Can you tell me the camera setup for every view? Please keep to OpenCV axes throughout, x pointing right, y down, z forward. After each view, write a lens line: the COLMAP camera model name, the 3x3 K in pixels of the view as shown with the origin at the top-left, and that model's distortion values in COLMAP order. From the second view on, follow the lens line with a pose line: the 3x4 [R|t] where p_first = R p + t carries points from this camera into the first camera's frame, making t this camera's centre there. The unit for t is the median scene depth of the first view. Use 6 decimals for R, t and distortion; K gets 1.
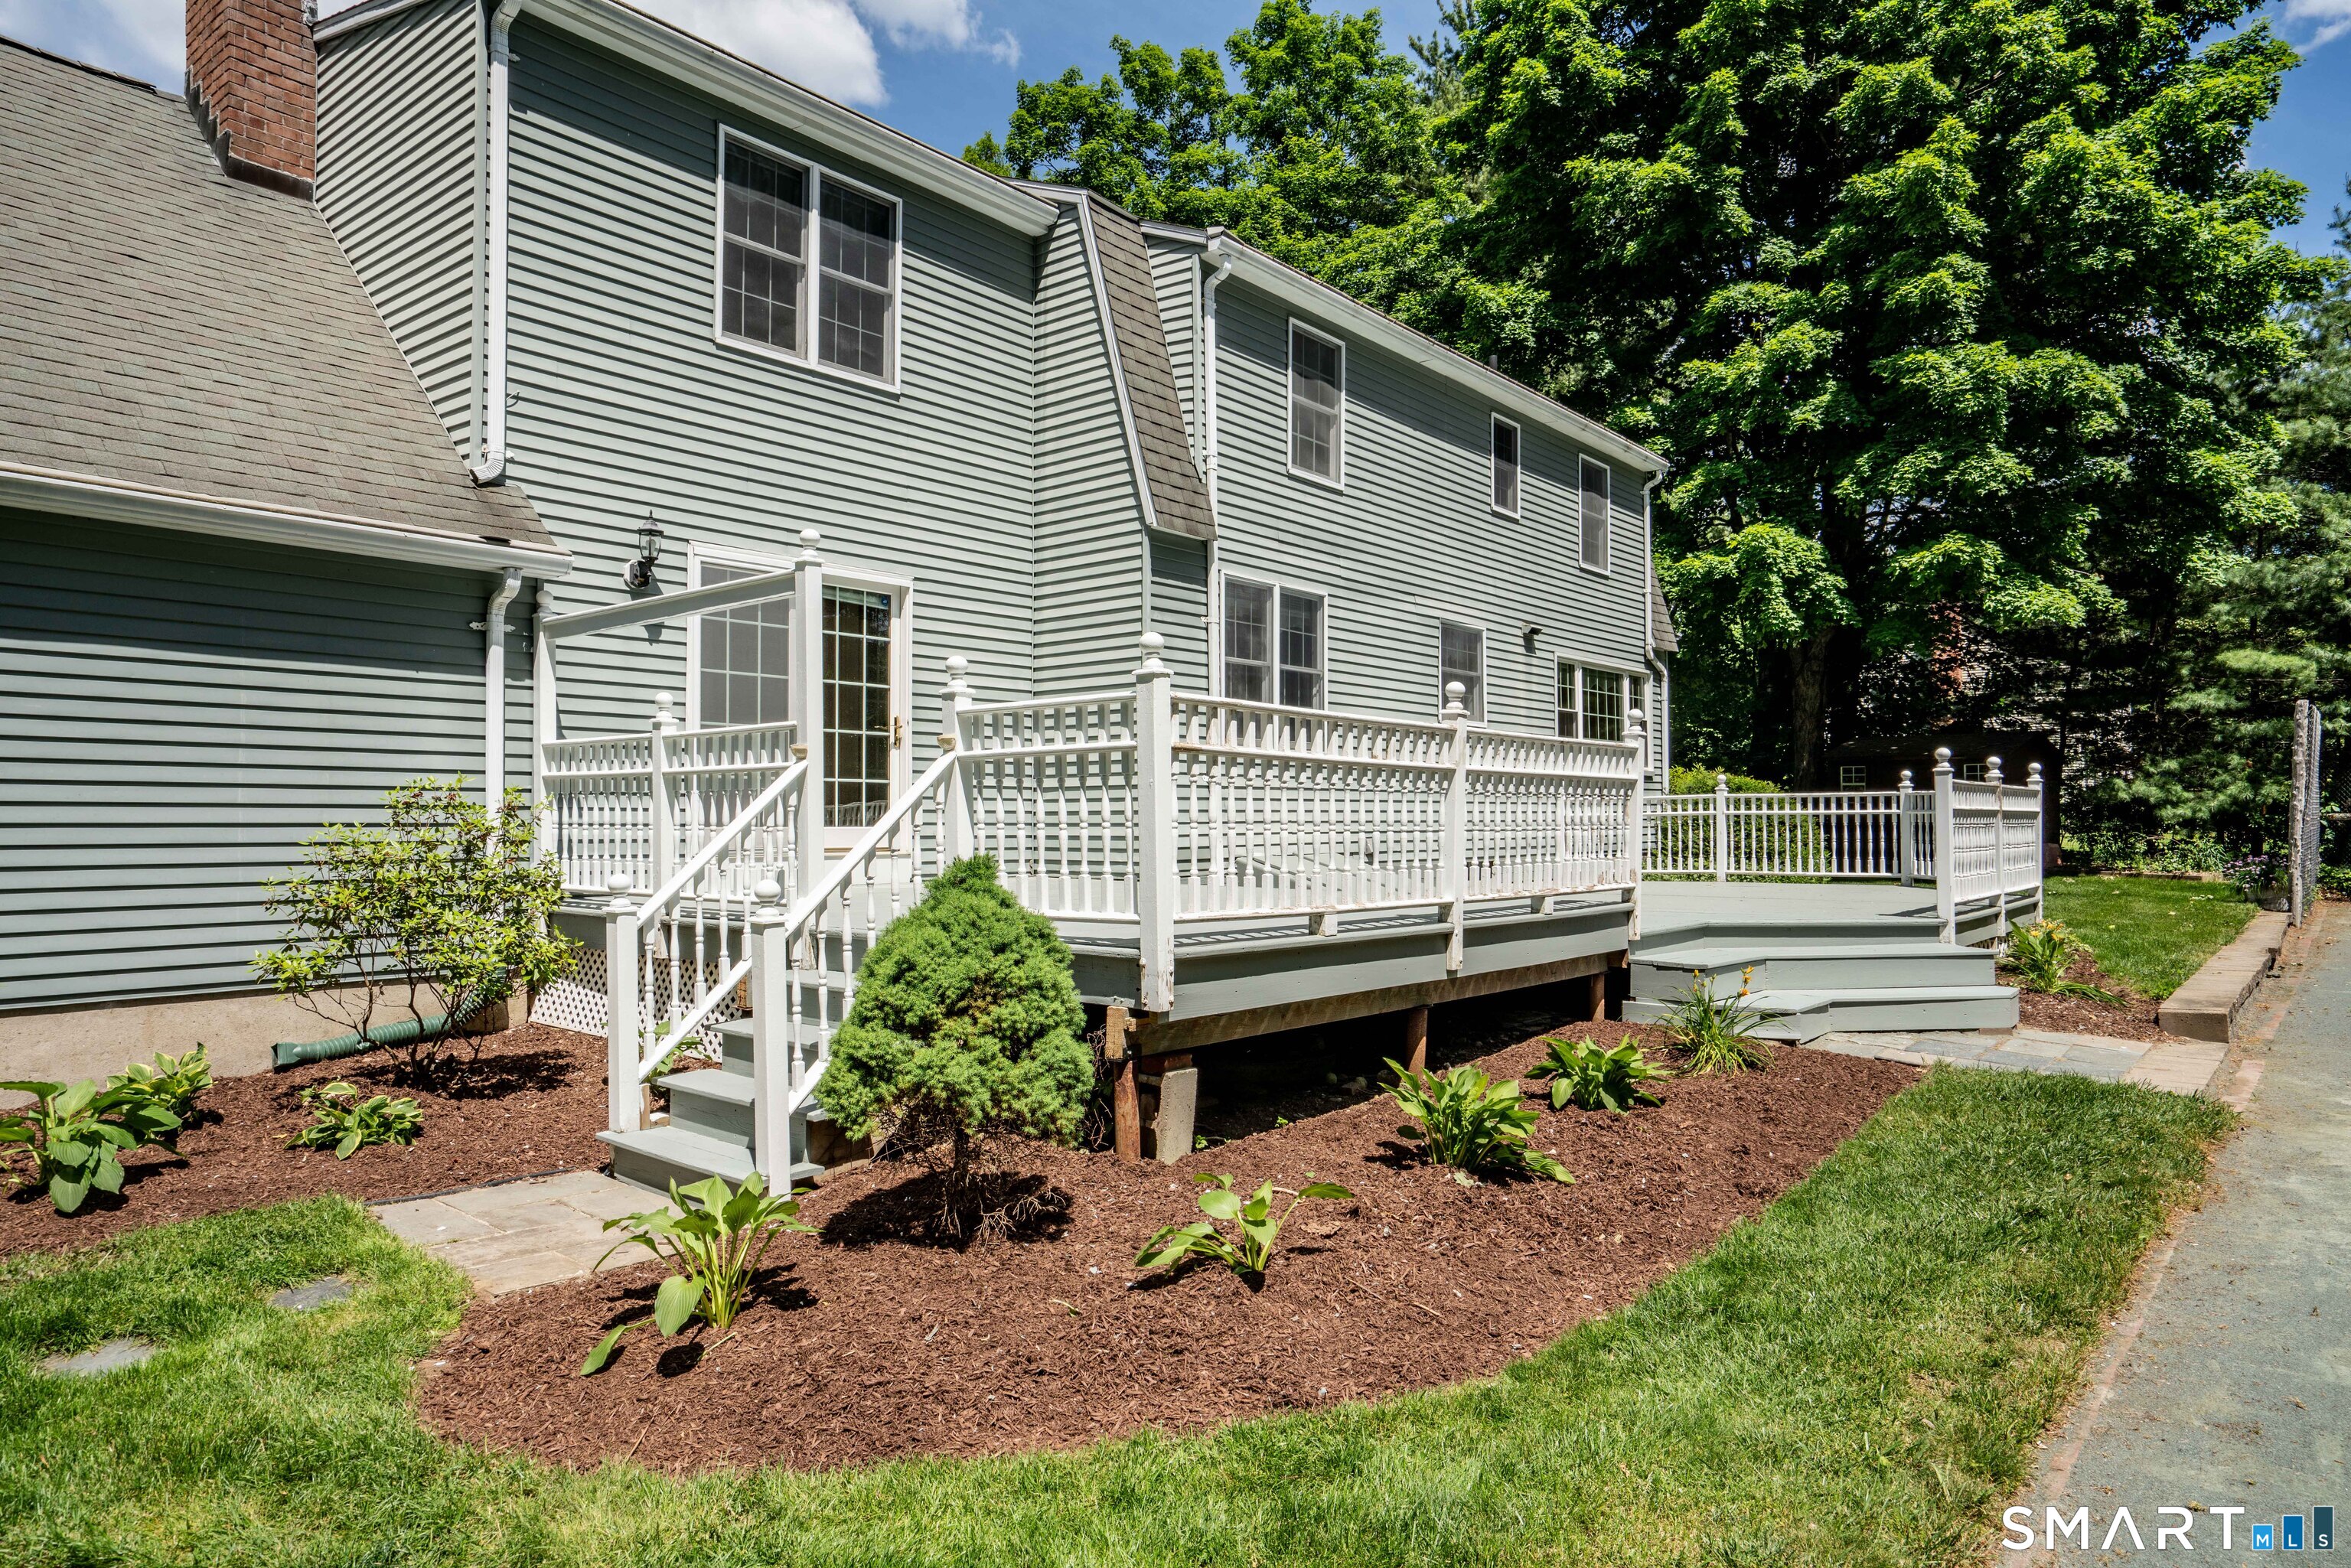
lens RADIAL K [[1384.8, 0, 1175.5], [0, 1384.8, 784.0], [0, 0, 1]] dist [0.001938, 0.029908]
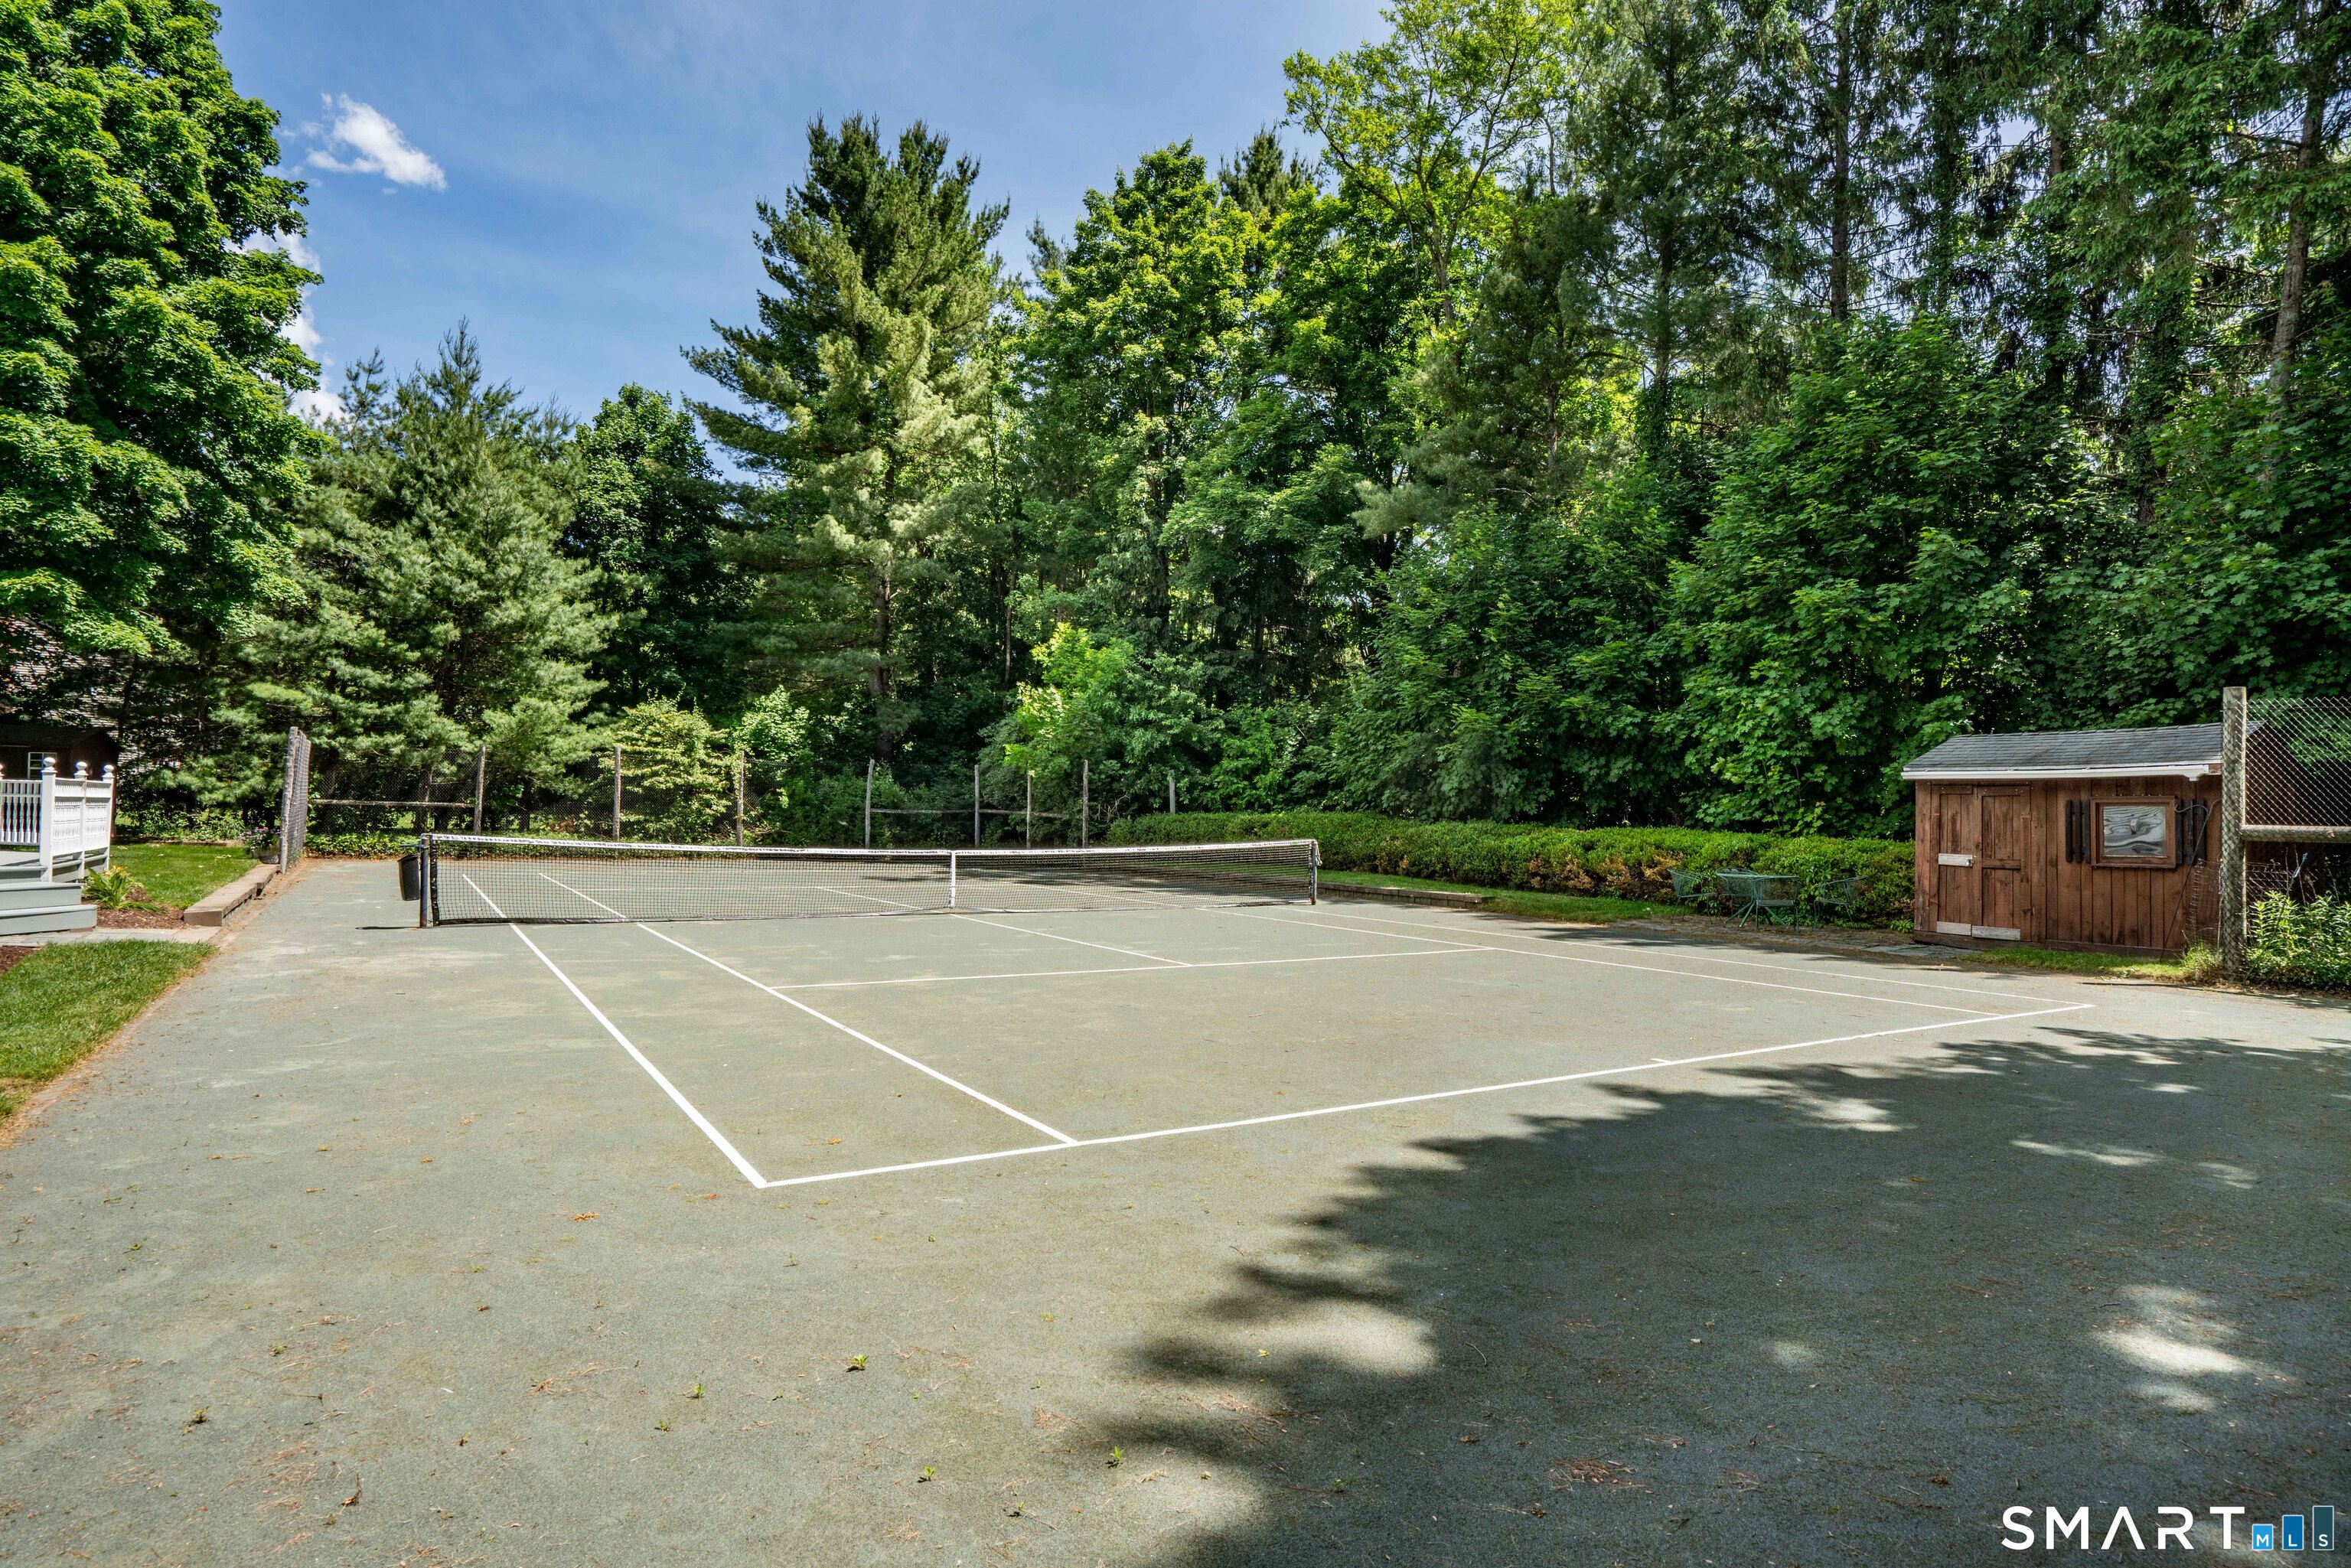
lens RADIAL K [[1279.9, 0, 1175.5], [0, 1279.9, 784.0], [0, 0, 1]] dist [0.022929, 0.000547]
pose [[0.309276, 0.030947, 0.950469, -0.222190], [-0.043546, 0.998883, -0.018353, -0.011424], [-0.949975, -0.035713, 0.310278, -0.325594]]
